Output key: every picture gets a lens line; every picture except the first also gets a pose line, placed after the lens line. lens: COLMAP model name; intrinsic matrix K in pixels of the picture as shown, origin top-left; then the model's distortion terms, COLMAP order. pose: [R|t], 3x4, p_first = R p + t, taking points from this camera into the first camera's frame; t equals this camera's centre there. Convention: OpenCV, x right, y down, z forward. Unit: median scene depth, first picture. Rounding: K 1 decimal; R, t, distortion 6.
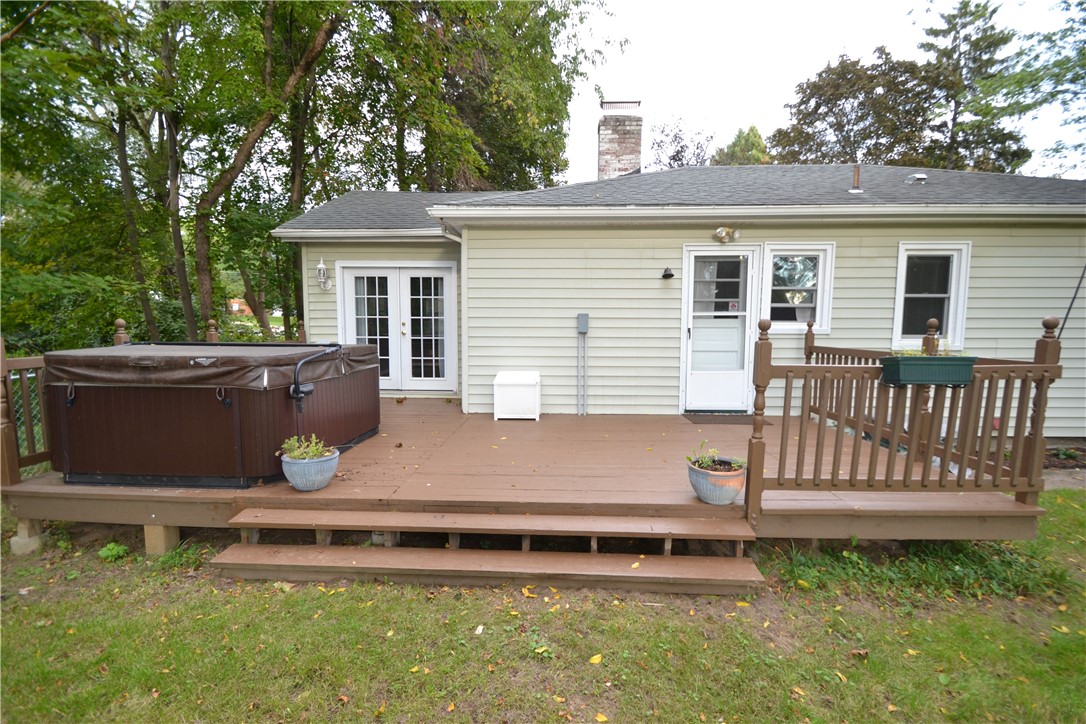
lens RADIAL K [[483.6, 0, 543.3], [0, 483.6, 367.9], [0, 0, 1]] dist [0.022619, -0.019390]
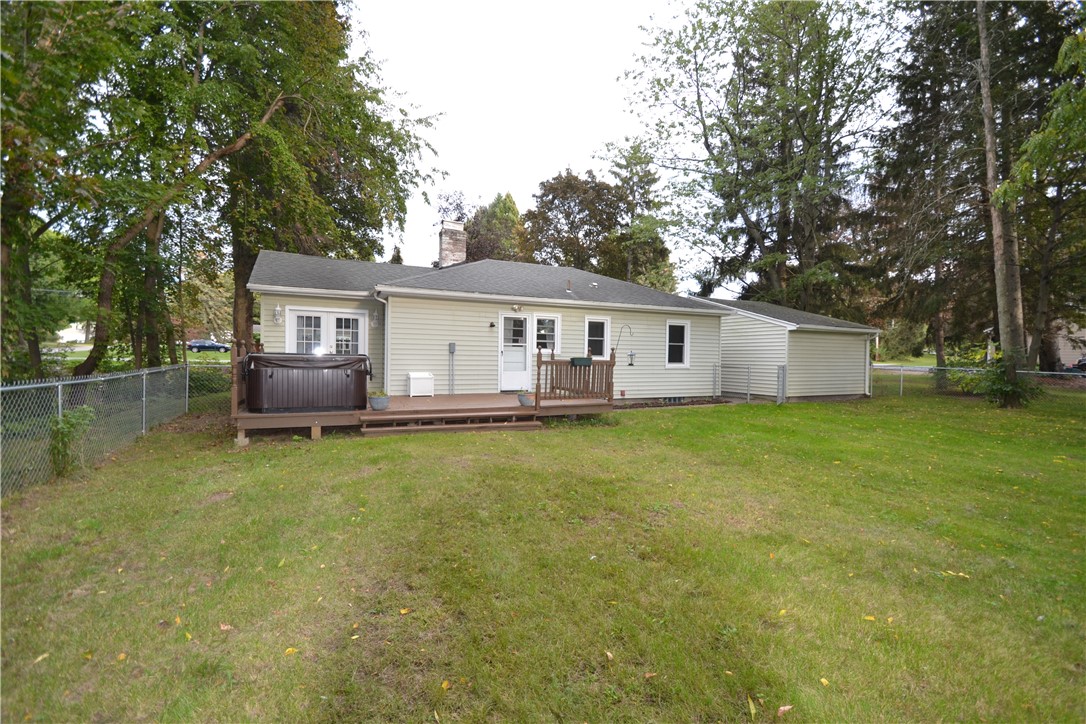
lens RADIAL K [[483.6, 0, 543.3], [0, 483.6, 367.9], [0, 0, 1]] dist [0.022619, -0.019390]
pose [[0.888233, -0.000680, 0.459393, -0.266417], [0.028399, 0.998168, -0.053430, 0.057383], [-0.458515, 0.060504, 0.886625, -0.493755]]
